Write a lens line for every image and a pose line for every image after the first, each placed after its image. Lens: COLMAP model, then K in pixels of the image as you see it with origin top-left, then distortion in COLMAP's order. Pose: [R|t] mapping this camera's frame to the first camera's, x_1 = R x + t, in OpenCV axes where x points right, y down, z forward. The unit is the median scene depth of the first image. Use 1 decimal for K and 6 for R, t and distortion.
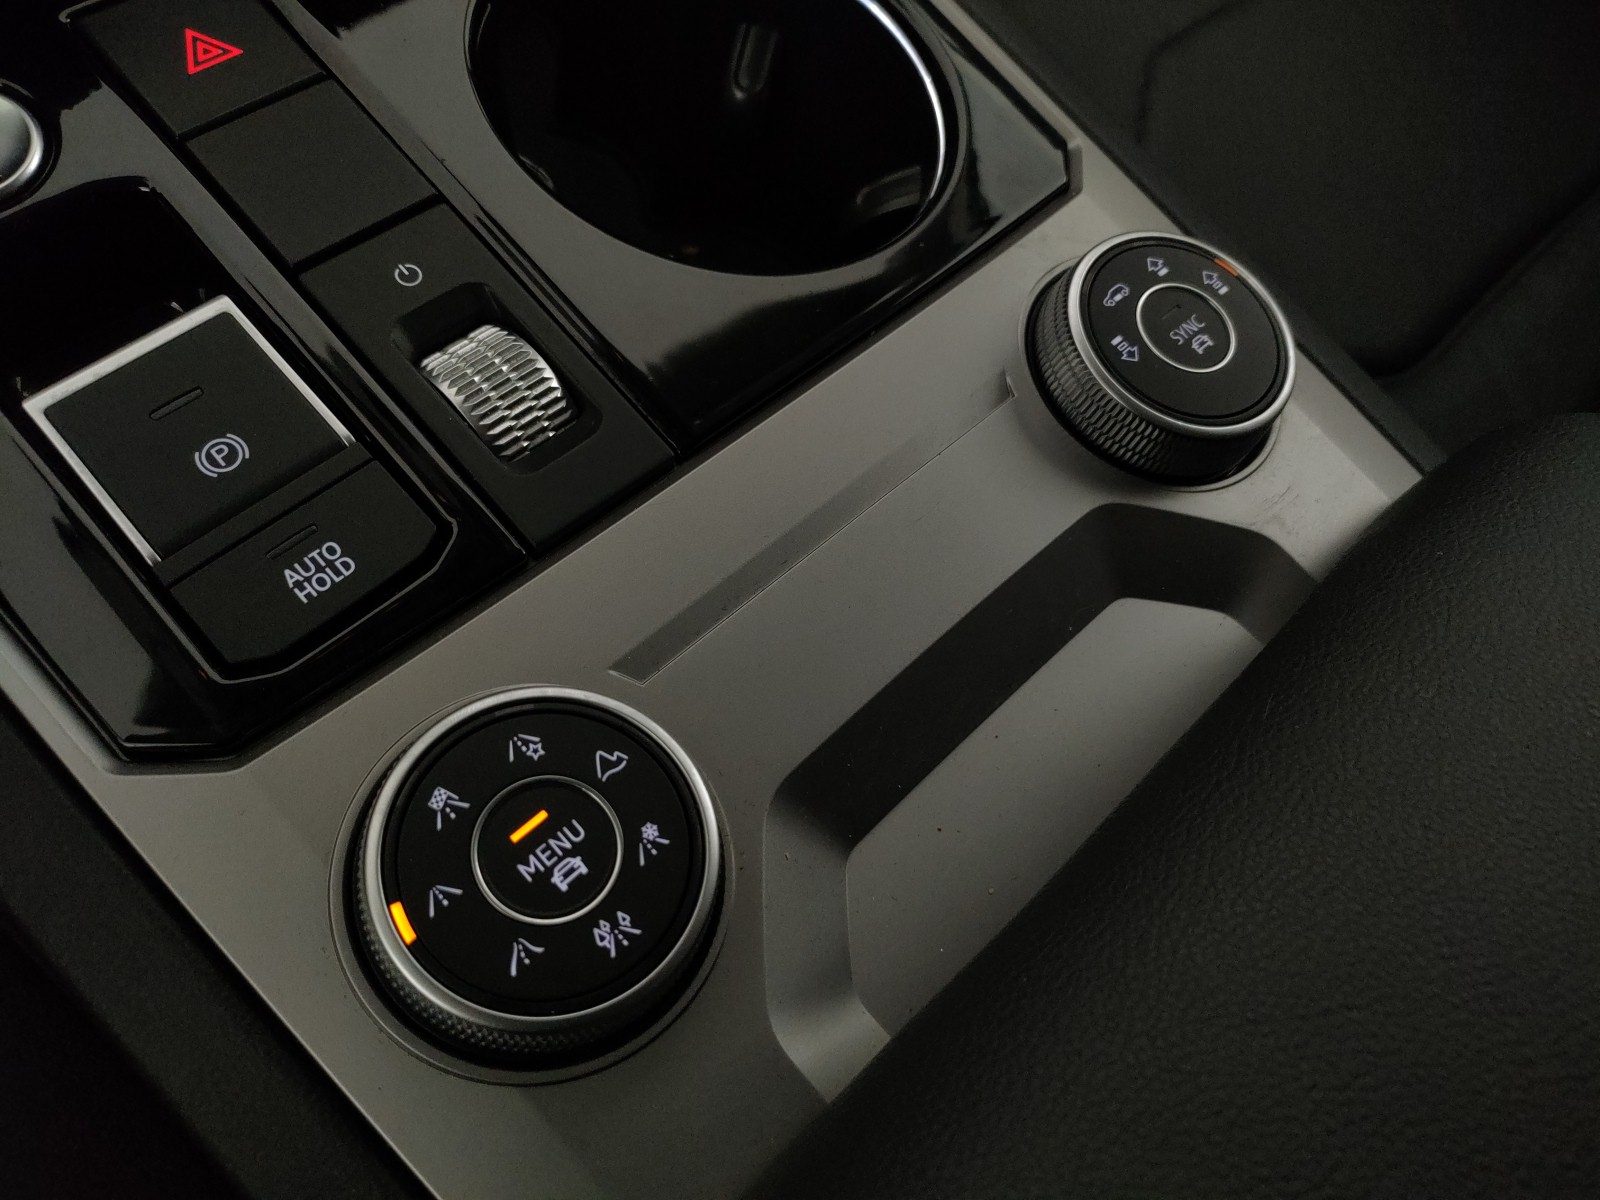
lens RADIAL K [[1254.3, 0, 721.7], [0, 1254.3, 599.5], [0, 0, 1]] dist [-0.001007, -0.014554]
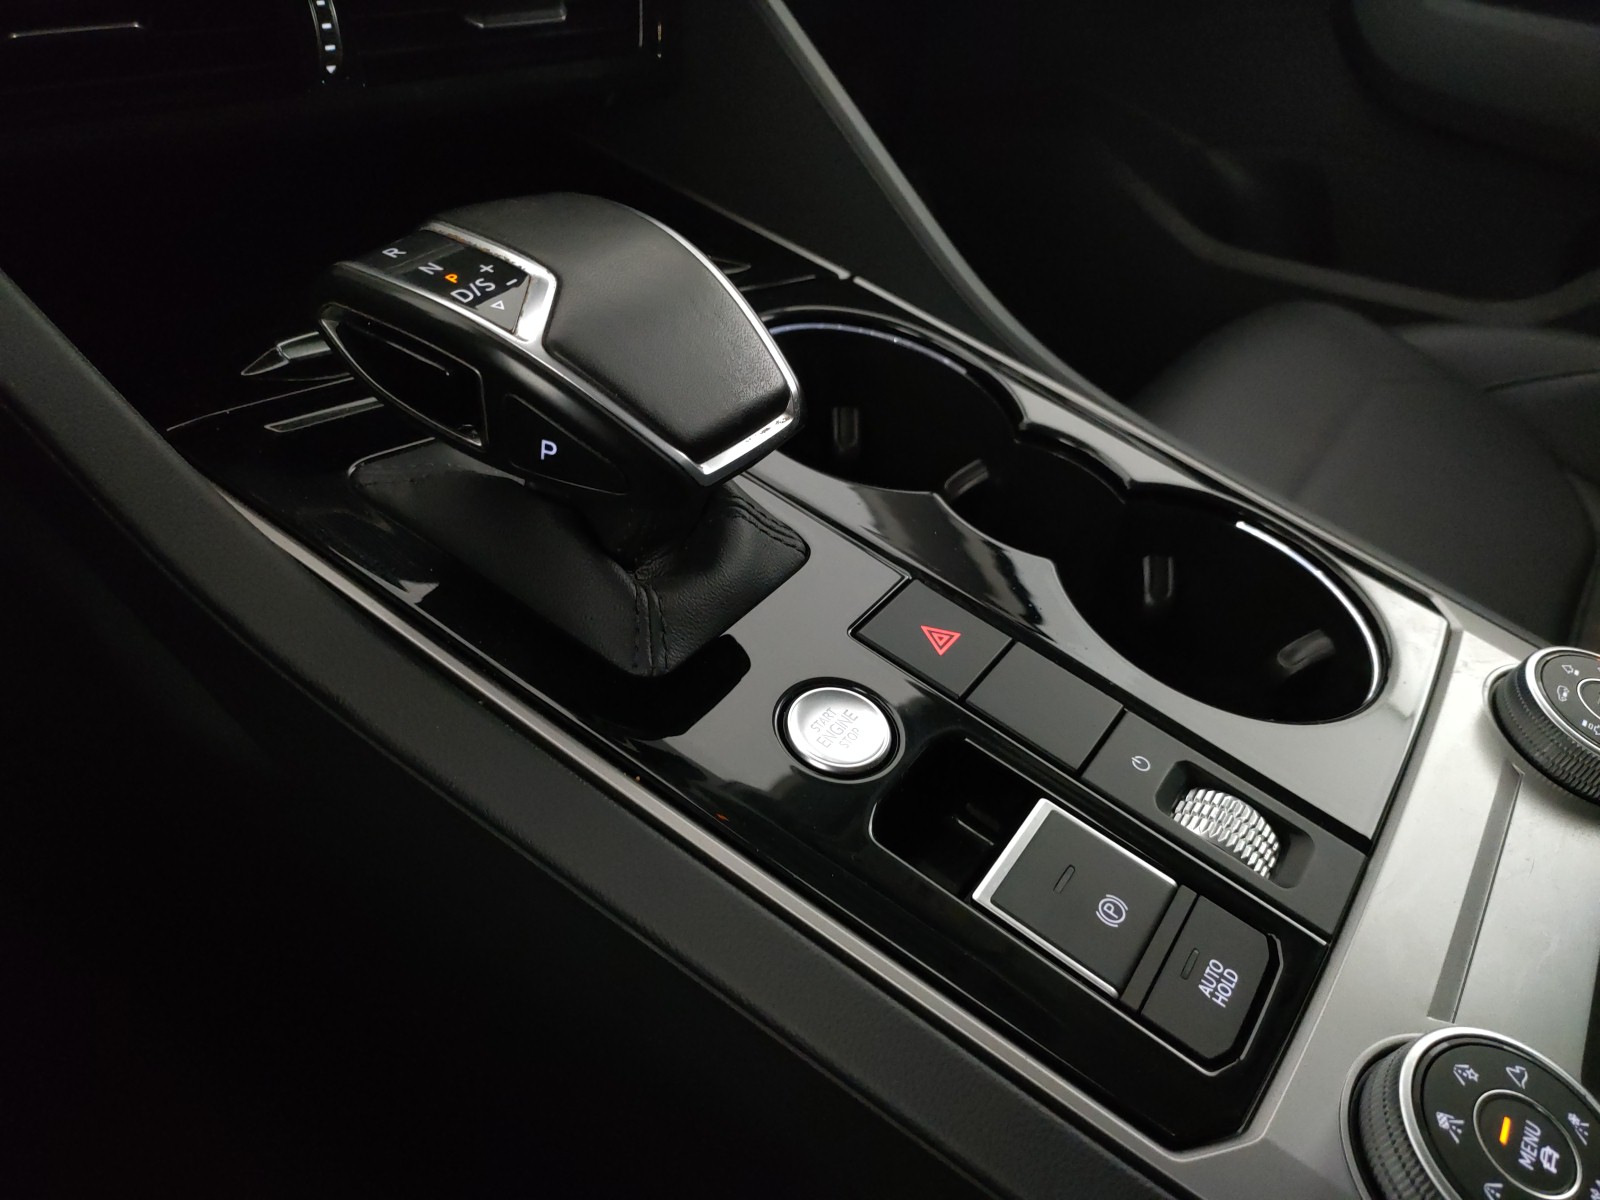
lens RADIAL K [[1264.3, 0, 725.0], [0, 1264.3, 605.3], [0, 0, 1]] dist [0.001786, -0.018783]
pose [[0.980114, -0.161680, 0.115048, -0.911341], [0.193151, 0.910207, -0.366355, 0.003204], [-0.045485, 0.381291, 0.923335, -0.358299]]
